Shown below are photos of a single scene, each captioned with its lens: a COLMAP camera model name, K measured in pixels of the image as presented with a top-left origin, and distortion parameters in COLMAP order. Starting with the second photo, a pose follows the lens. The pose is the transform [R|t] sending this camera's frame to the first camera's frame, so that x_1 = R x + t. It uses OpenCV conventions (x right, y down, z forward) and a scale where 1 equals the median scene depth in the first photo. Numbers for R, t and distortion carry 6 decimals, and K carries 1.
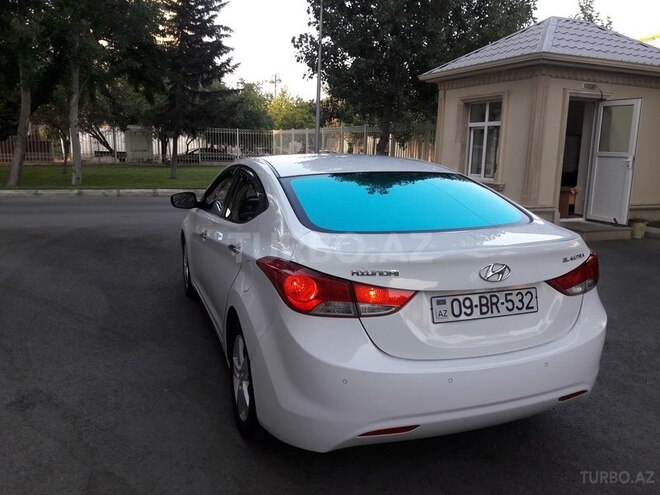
lens RADIAL K [[538.1, 0, 329.6], [0, 538.1, 249.1], [0, 0, 1]] dist [0.001804, -0.010555]
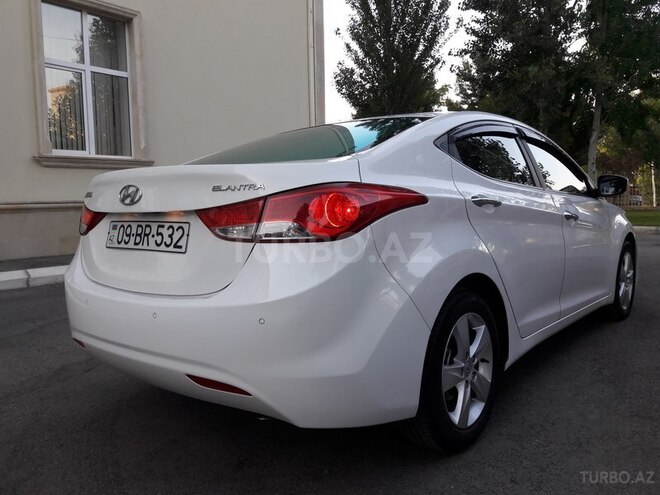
lens RADIAL K [[544.1, 0, 338.2], [0, 544.1, 246.7], [0, 0, 1]] dist [0.019101, -0.005247]
pose [[0.510829, 0.046689, -0.858414, 0.801361], [-0.135511, 0.990414, -0.026773, 0.067004], [0.848935, 0.130001, 0.512259, 0.535024]]
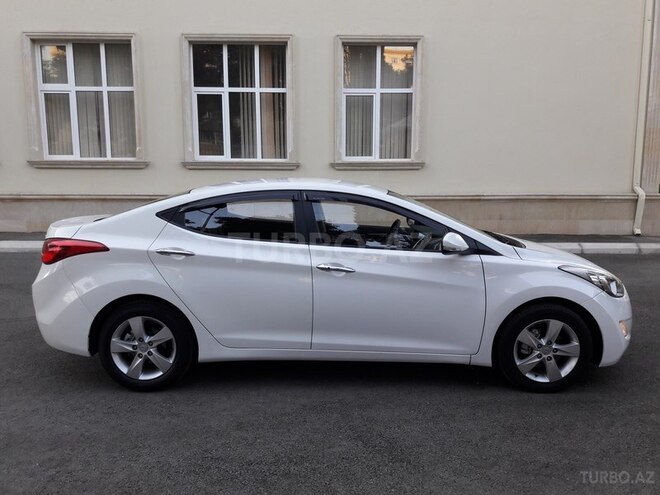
lens RADIAL K [[533.6, 0, 330.6], [0, 533.6, 247.8], [0, 0, 1]] dist [0.009112, -0.005335]
pose [[-0.347498, 0.117157, -0.930333, 1.185190], [-0.190131, 0.962750, 0.192257, -0.299575], [0.918202, 0.243693, -0.312279, 1.632711]]
